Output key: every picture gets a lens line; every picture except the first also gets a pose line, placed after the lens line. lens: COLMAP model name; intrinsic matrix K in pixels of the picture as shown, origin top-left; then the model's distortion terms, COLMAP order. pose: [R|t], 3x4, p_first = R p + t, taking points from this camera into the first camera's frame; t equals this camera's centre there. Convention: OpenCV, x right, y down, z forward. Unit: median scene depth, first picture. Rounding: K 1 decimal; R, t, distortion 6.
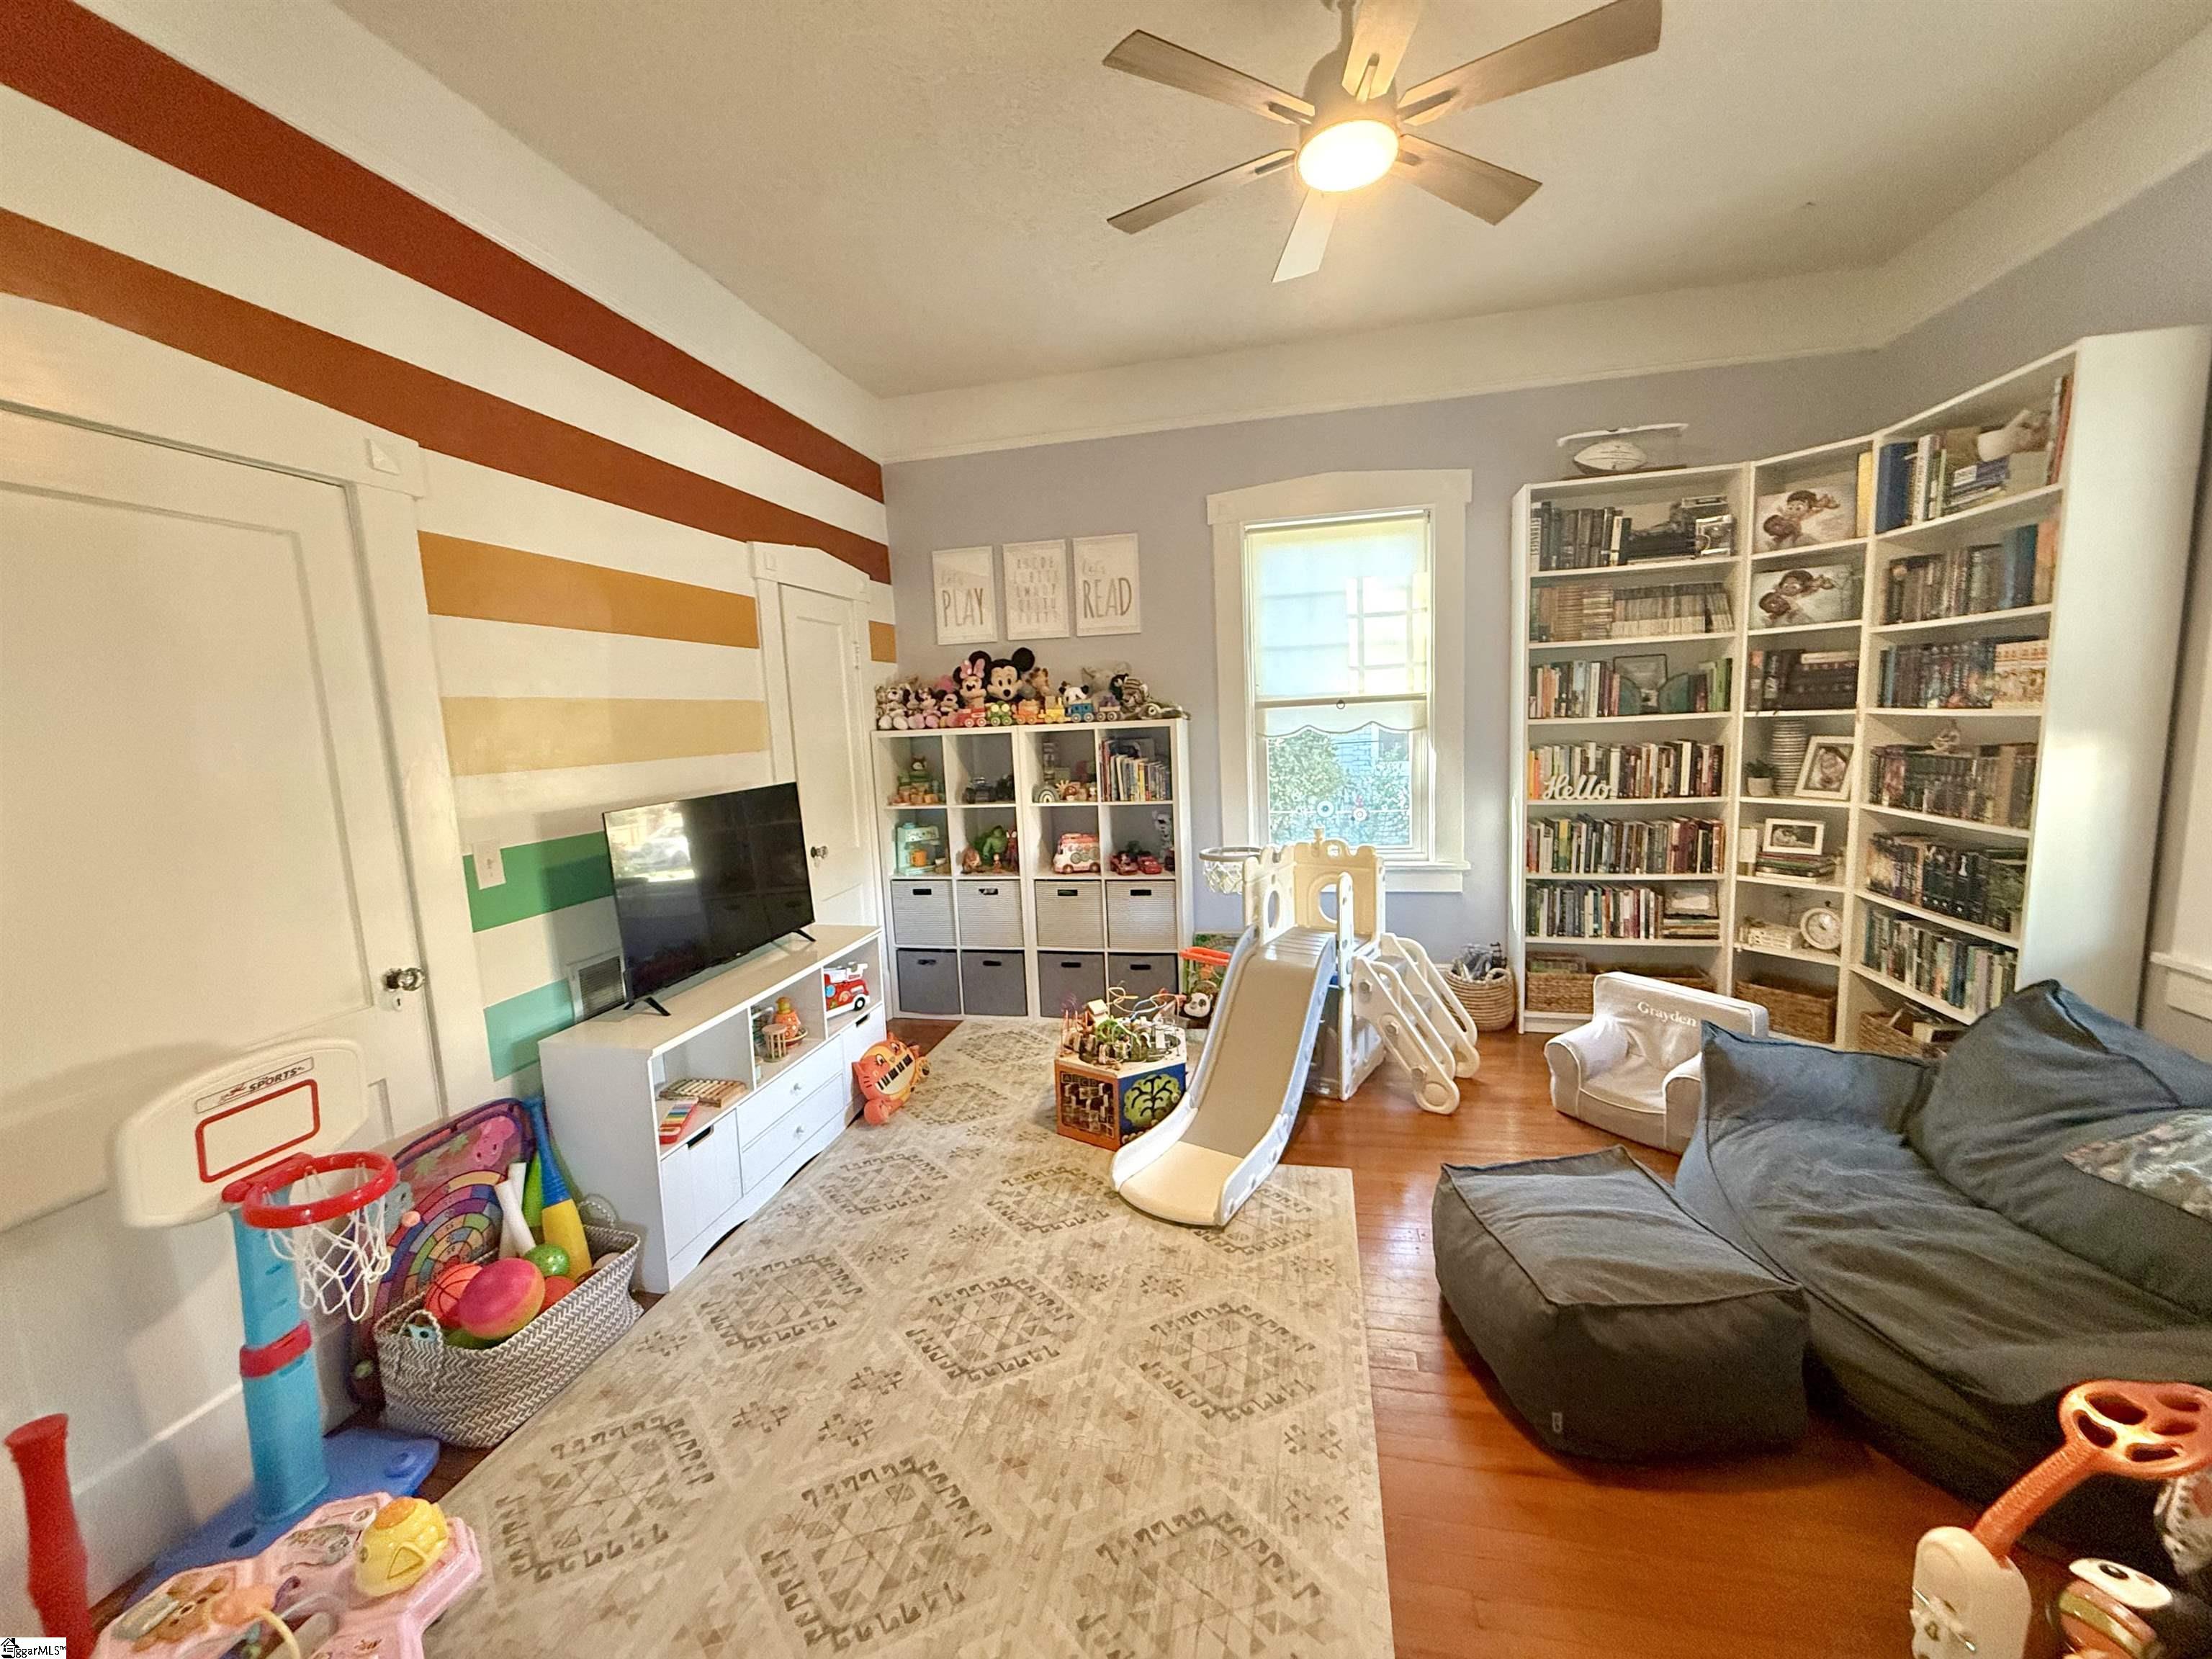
lens RADIAL K [[888.7, 0, 1110.5], [0, 888.7, 815.2], [0, 0, 1]] dist [0.000093, 0.000173]
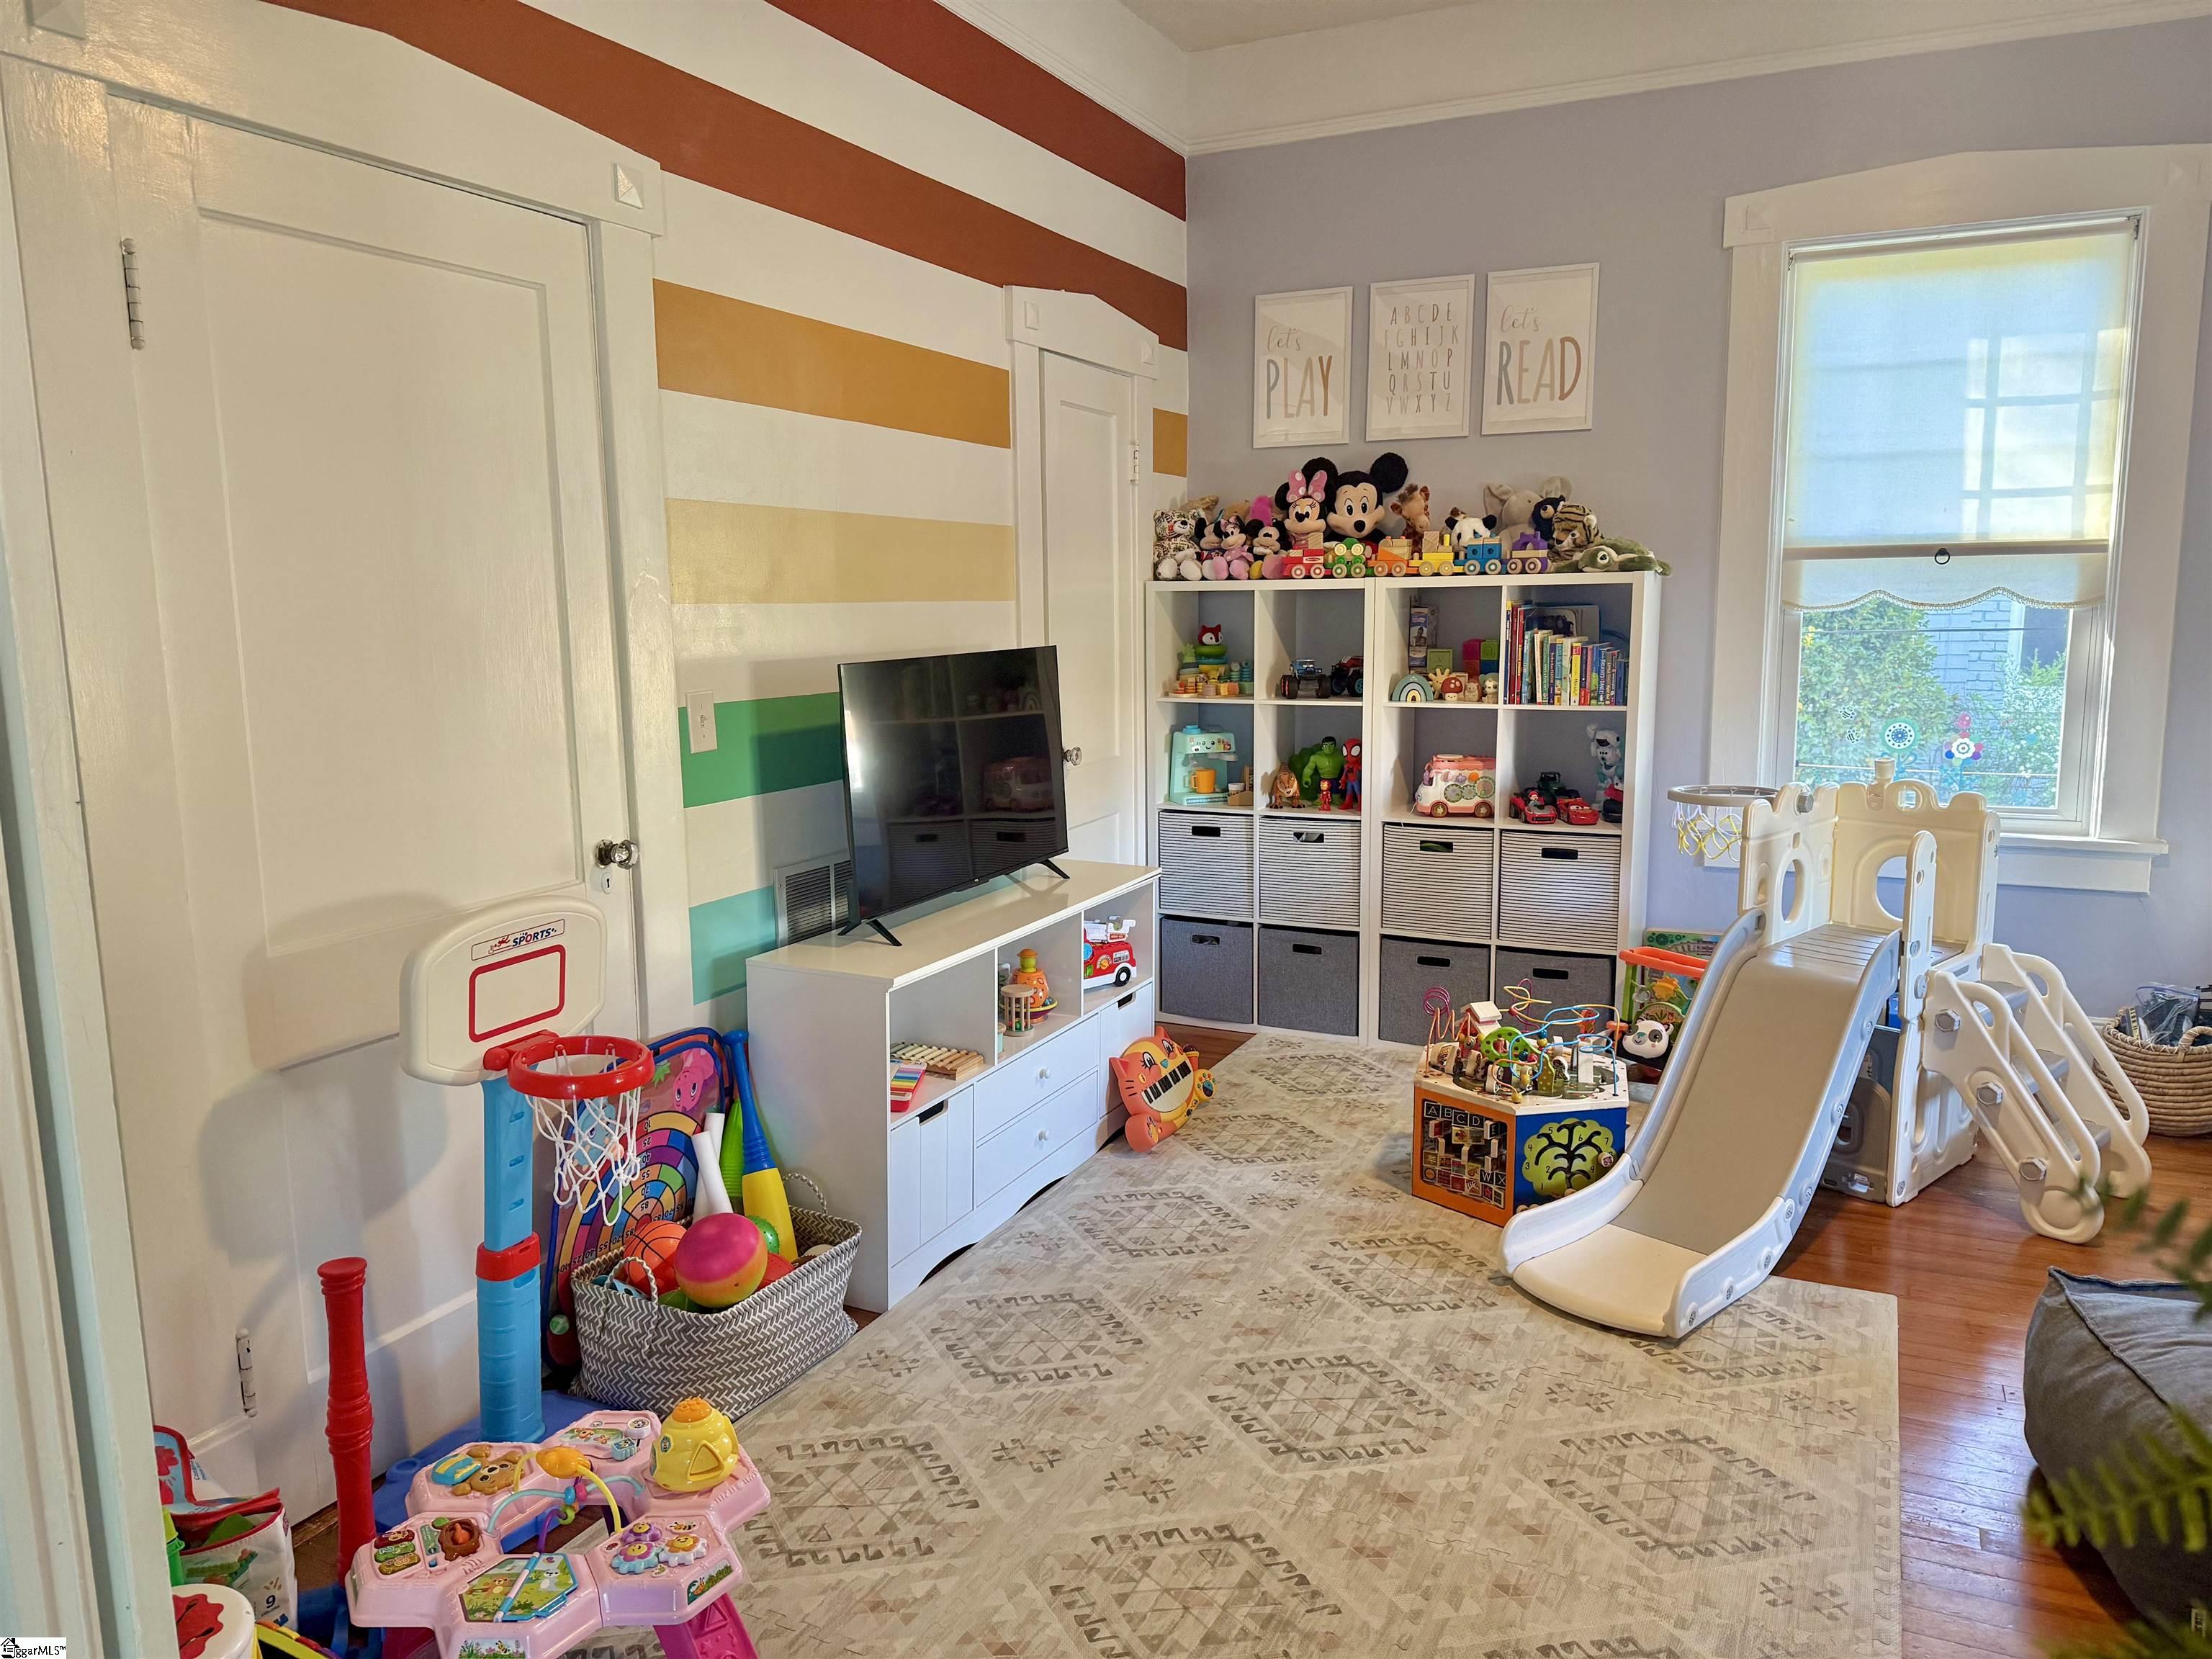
lens RADIAL K [[1589.4, 0, 1101.0], [0, 1589.4, 823.1], [0, 0, 1]] dist [0.077037, -0.091753]
pose [[0.973008, 0.067806, -0.220583, -0.046142], [-0.059782, 0.997291, 0.042859, 0.052378], [0.222892, -0.028515, 0.974426, -0.221986]]
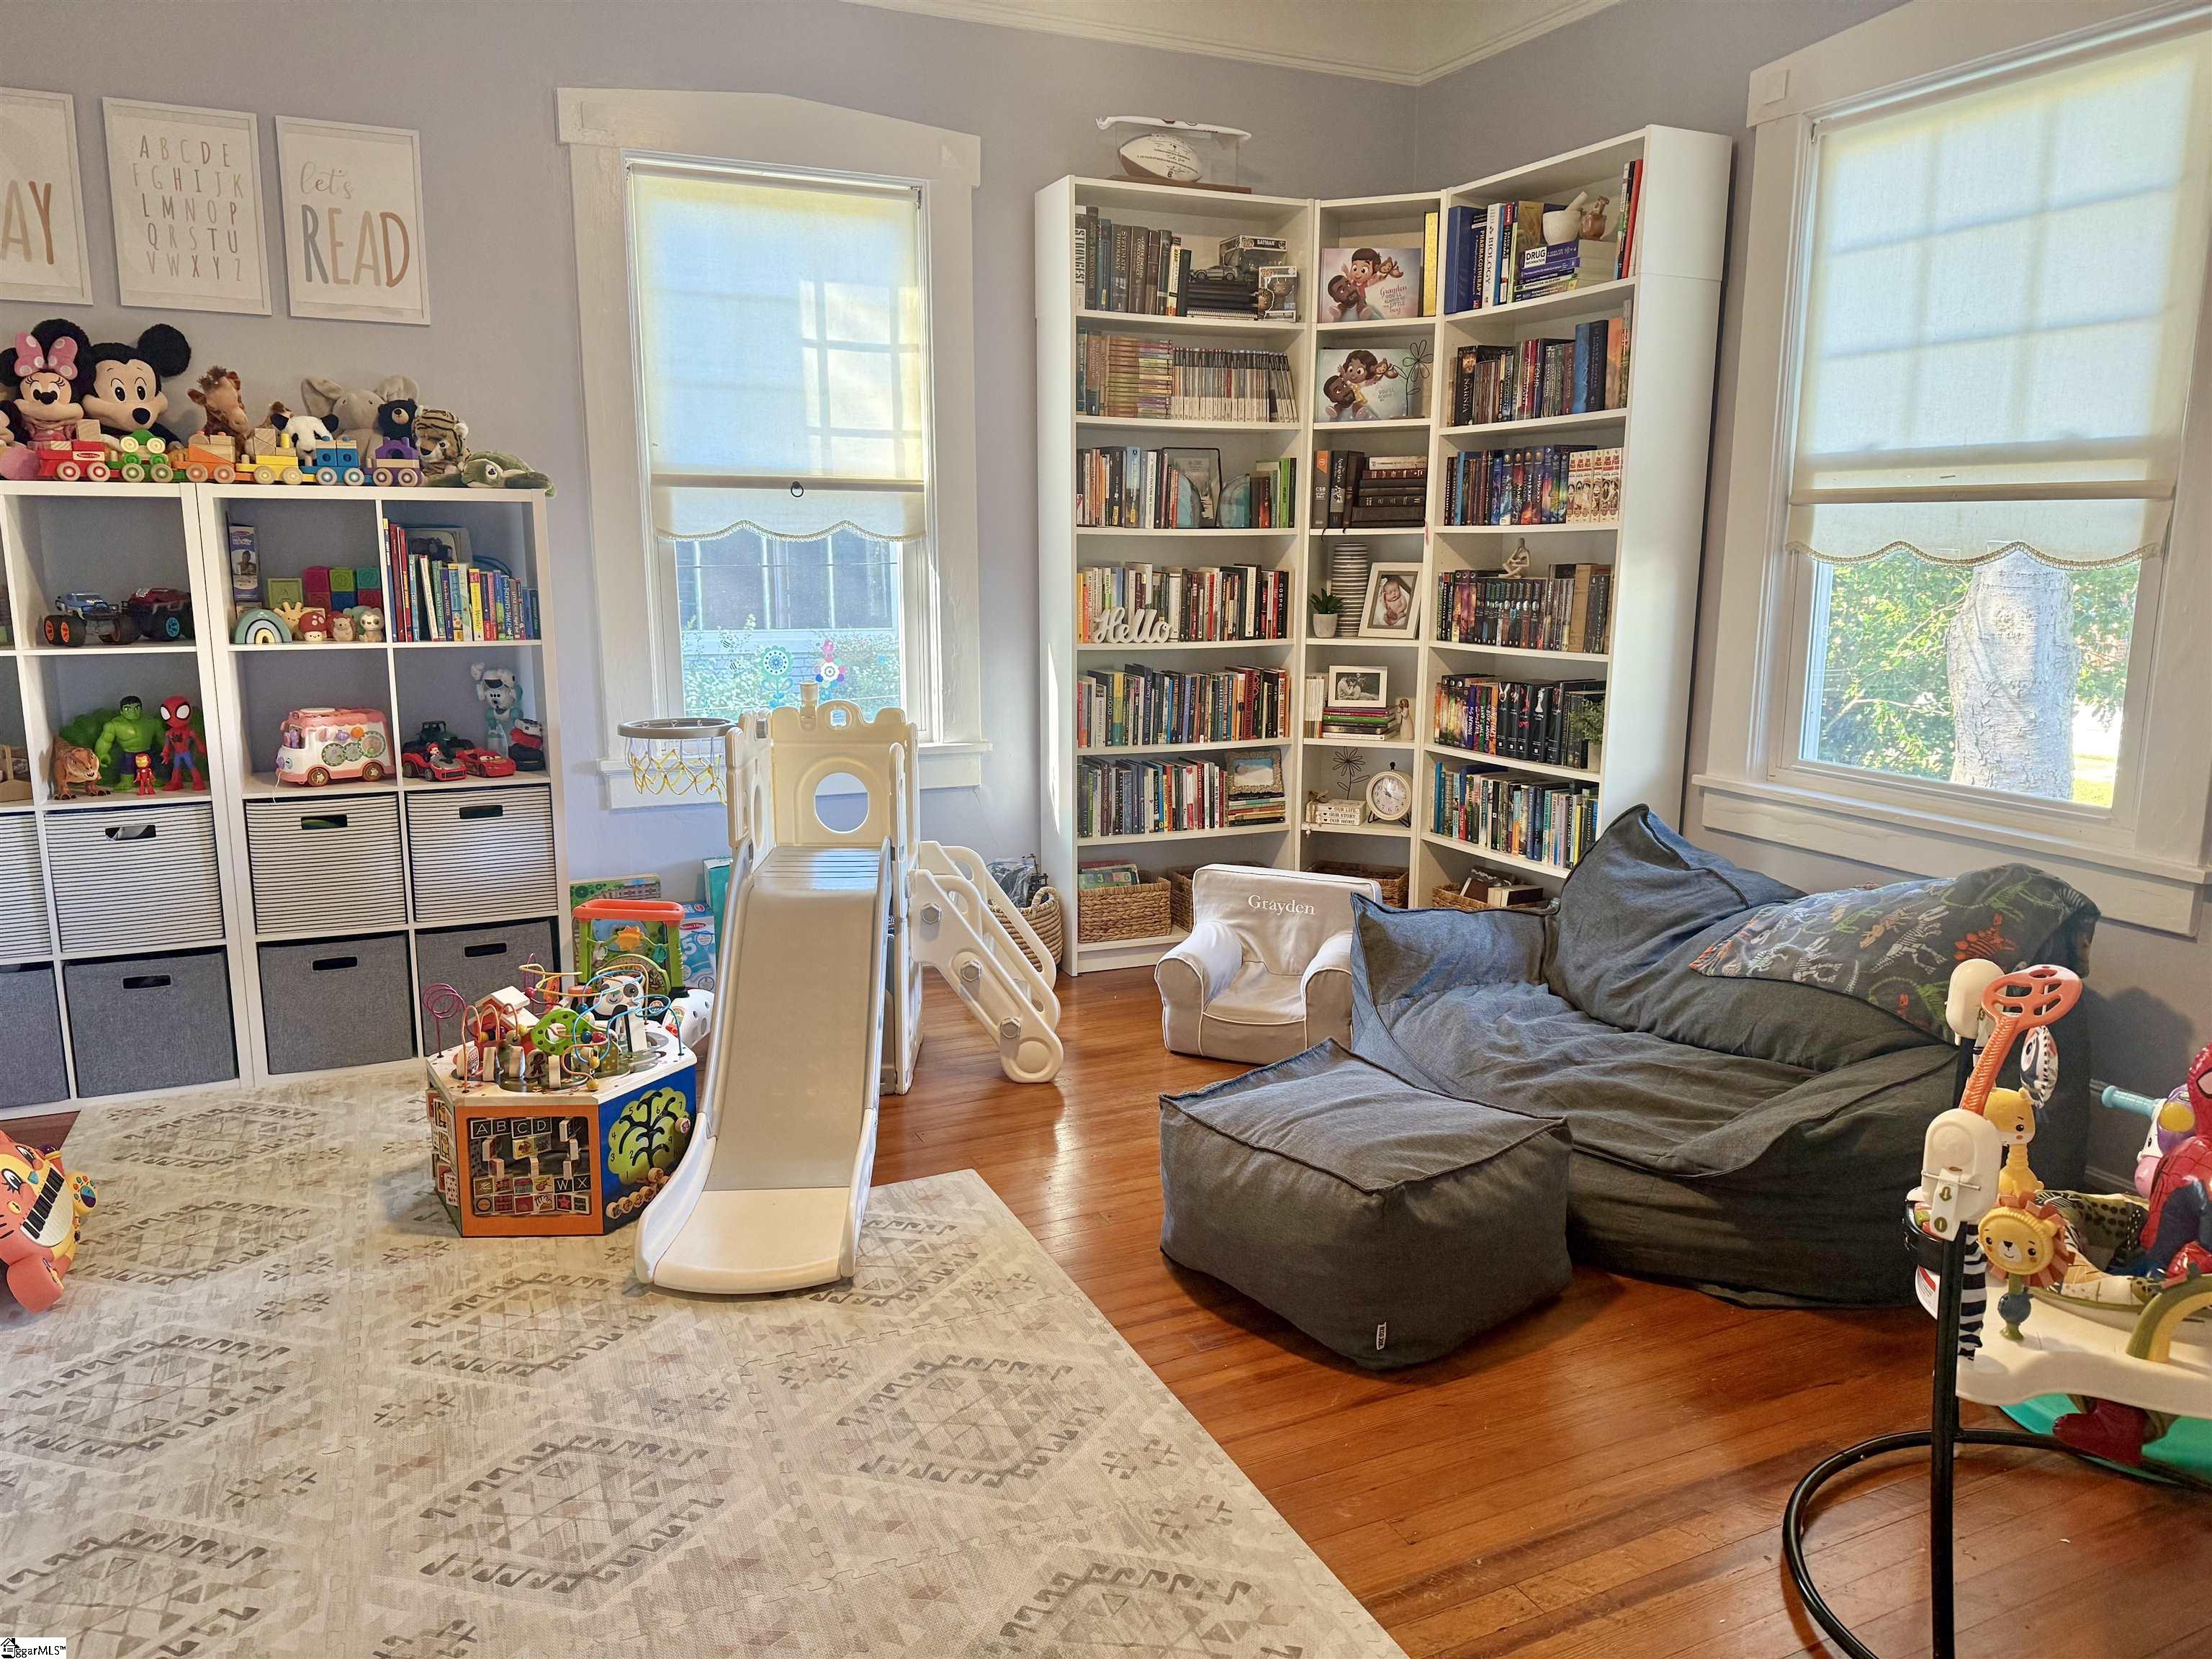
lens RADIAL K [[1589.4, 0, 1092.6], [0, 1589.4, 820.5], [0, 0, 1]] dist [0.077037, -0.091753]
pose [[0.789235, -0.057096, 0.611431, -0.380493], [0.033622, 0.998192, 0.049813, 0.079036], [-0.613170, -0.018757, 0.789728, -0.000745]]
